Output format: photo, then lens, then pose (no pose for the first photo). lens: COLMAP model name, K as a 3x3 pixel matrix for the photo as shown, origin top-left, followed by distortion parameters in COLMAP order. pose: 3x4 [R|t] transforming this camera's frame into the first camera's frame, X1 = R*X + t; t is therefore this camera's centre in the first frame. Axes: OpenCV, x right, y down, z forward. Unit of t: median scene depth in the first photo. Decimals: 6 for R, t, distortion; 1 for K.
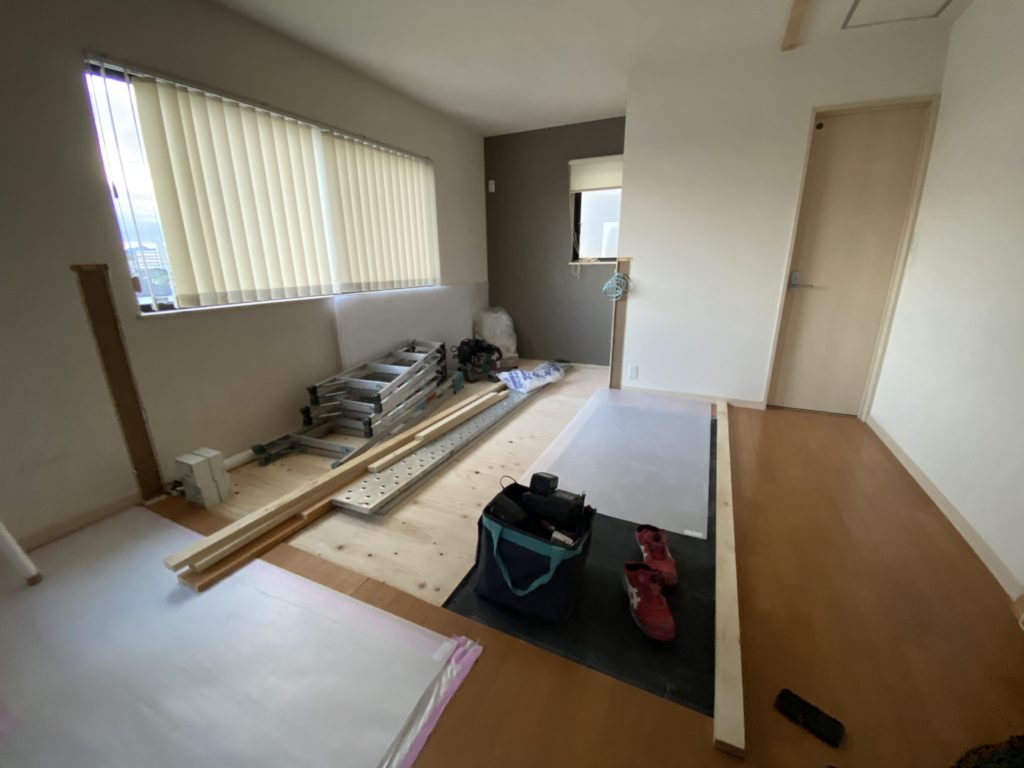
lens RADIAL K [[415.6, 0, 512.0], [0, 415.6, 384.0], [0, 0, 1]] dist [0.020272, -0.020962]
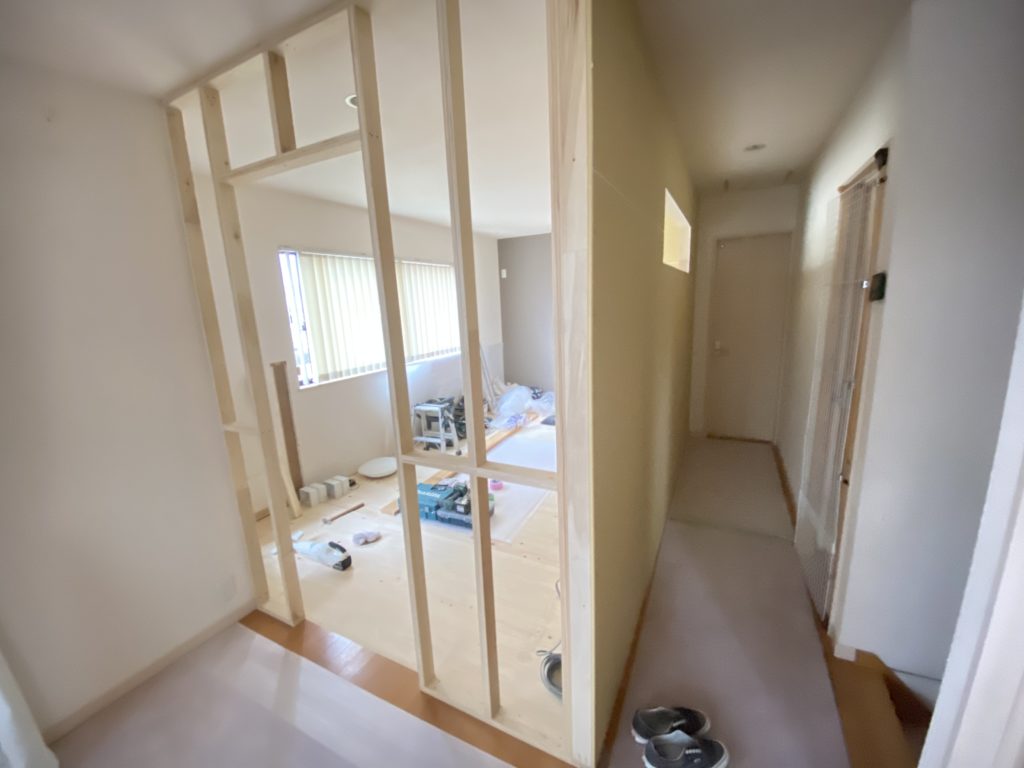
lens RADIAL K [[415.6, 0, 512.0], [0, 415.6, 384.0], [0, 0, 1]] dist [0.020272, -0.020962]
pose [[0.999294, -0.020732, -0.031338, 0.023268], [0.018407, 0.997182, -0.072727, -0.038720], [0.032758, 0.072099, 0.996859, -0.593058]]
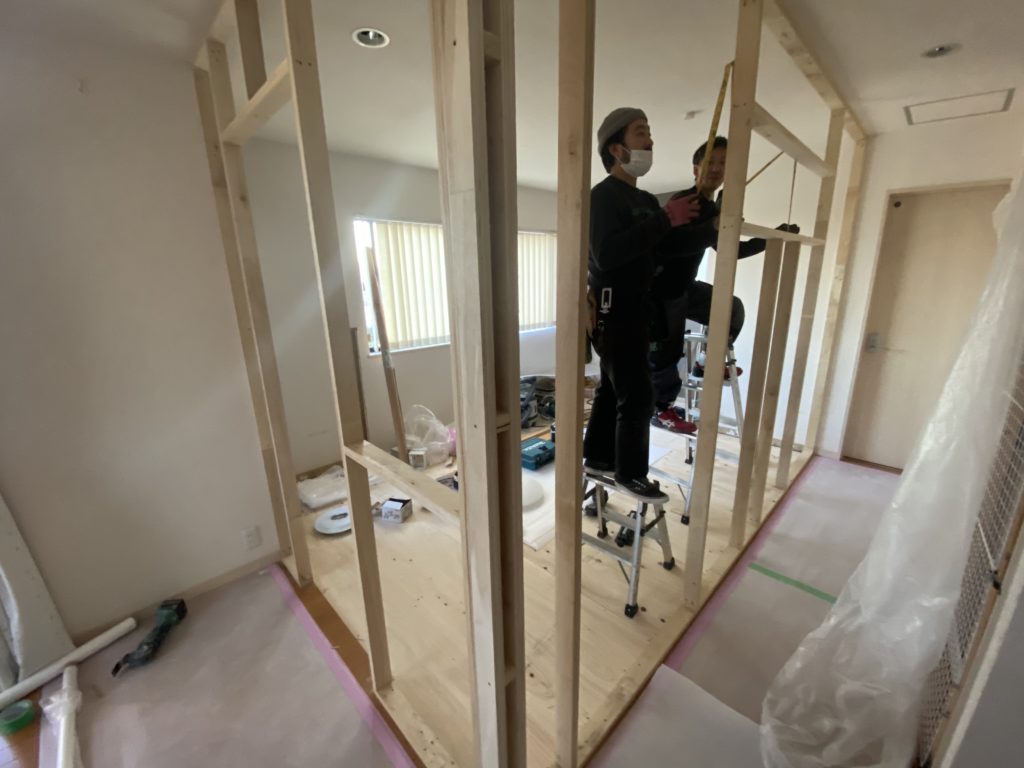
lens RADIAL K [[415.6, 0, 512.0], [0, 415.6, 384.0], [0, 0, 1]] dist [0.020272, -0.020962]
pose [[0.939524, 0.081116, -0.332737, 0.235860], [-0.086397, 0.996260, -0.001081, -0.082393], [0.331405, 0.029763, 0.943019, -0.401425]]
